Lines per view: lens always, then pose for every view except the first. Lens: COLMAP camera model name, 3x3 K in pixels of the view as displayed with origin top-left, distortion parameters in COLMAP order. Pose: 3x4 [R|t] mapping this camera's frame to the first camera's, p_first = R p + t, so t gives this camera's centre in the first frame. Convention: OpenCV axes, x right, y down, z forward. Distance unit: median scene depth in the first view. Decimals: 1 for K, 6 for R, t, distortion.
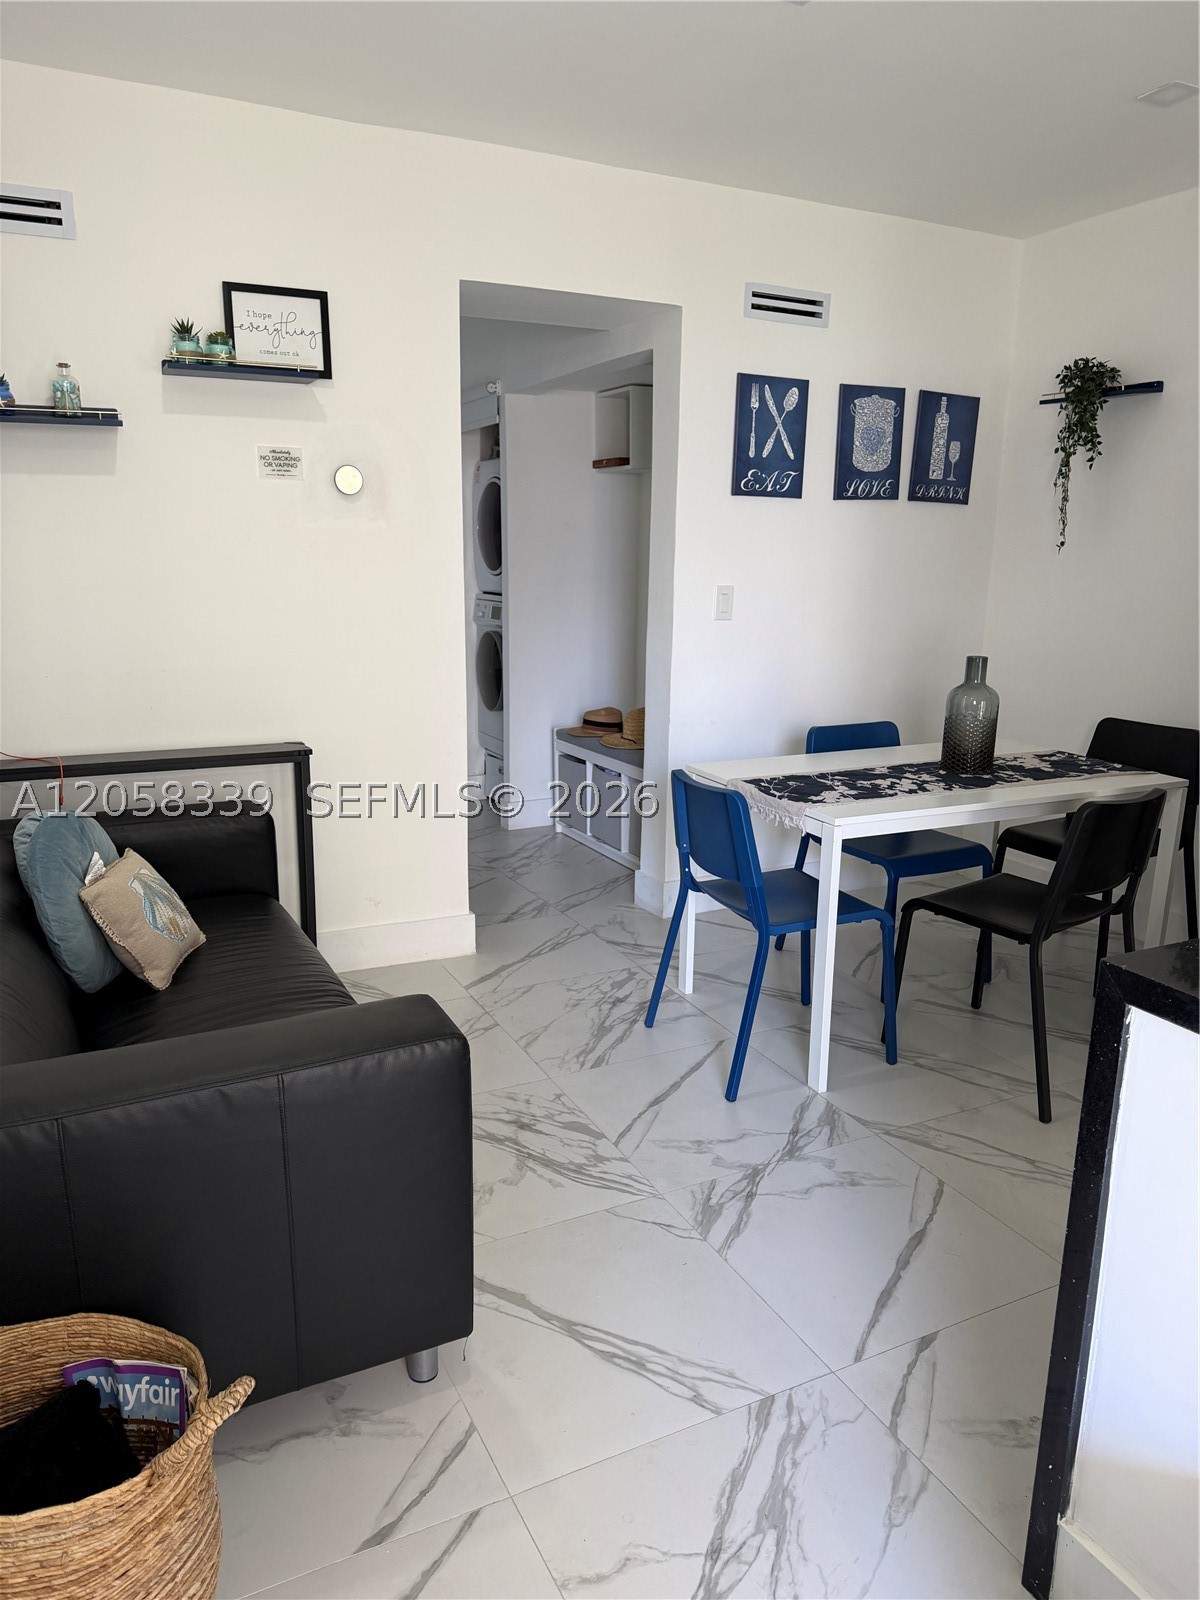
lens RADIAL K [[1117.5, 0, 618.4], [0, 1117.5, 806.7], [0, 0, 1]] dist [0.185195, -0.319251]
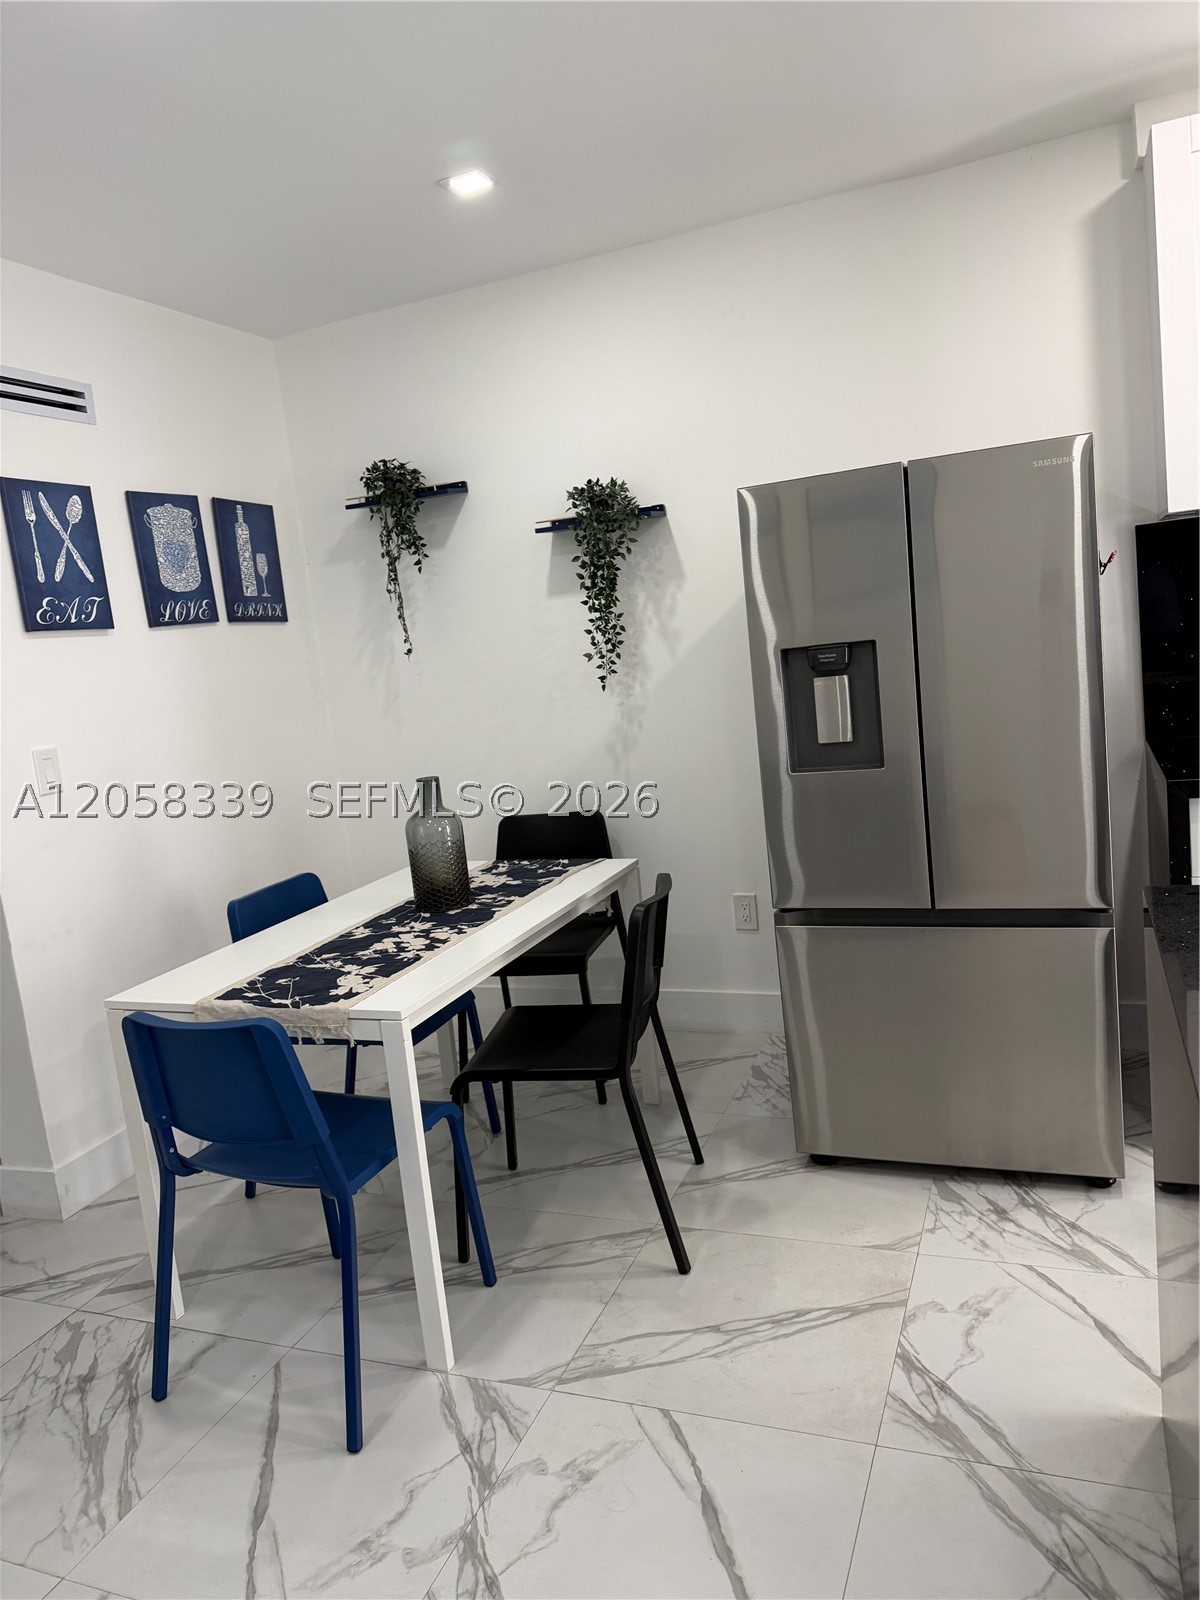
lens RADIAL K [[1136.3, 0, 600.0], [0, 1136.3, 800.0], [0, 0, 1]] dist [0.078562, -0.091462]
pose [[0.756714, -0.197045, 0.623344, -0.108222], [0.267904, 0.963222, -0.020740, -0.050868], [-0.596332, 0.182690, 0.781673, 0.199594]]
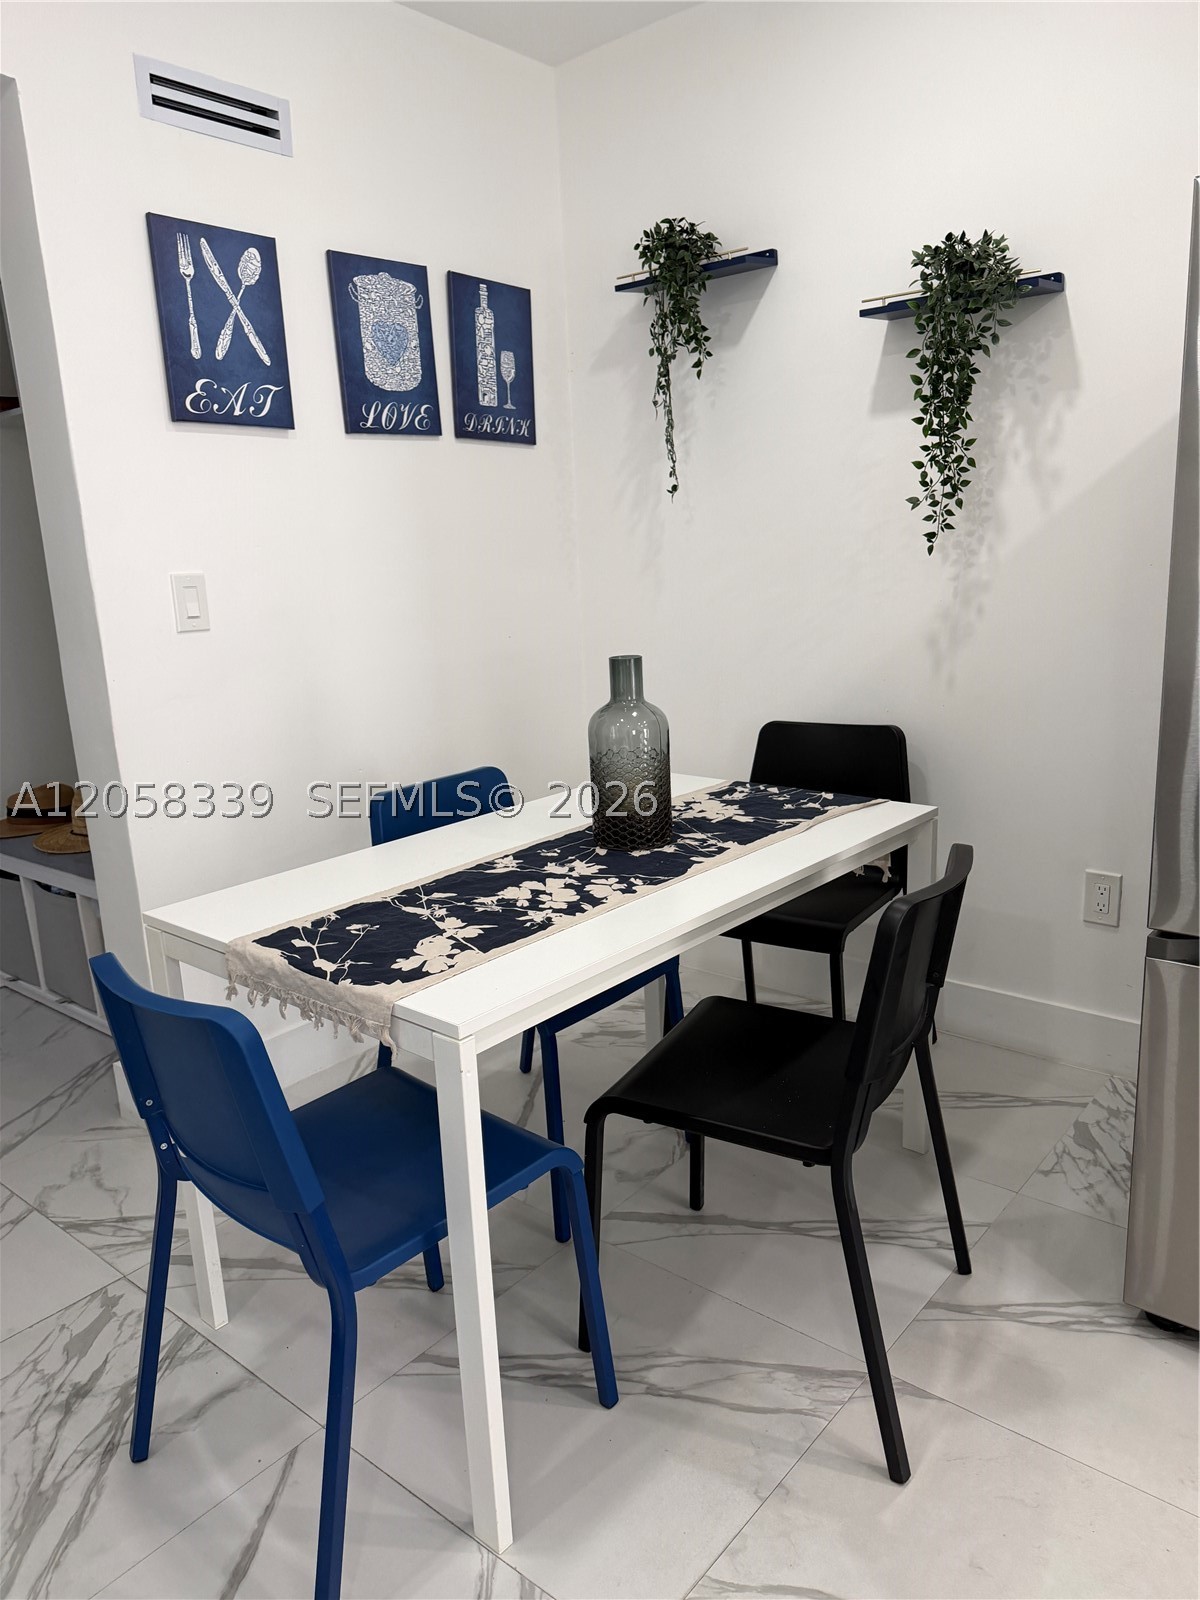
lens RADIAL K [[1147.7, 0, 595.2], [0, 1147.7, 816.1], [0, 0, 1]] dist [0.040951, -0.063523]
pose [[0.925302, -0.149419, 0.348555, 0.063106], [0.150718, 0.988296, 0.023555, -0.053053], [-0.347995, 0.030738, 0.936992, 0.364405]]
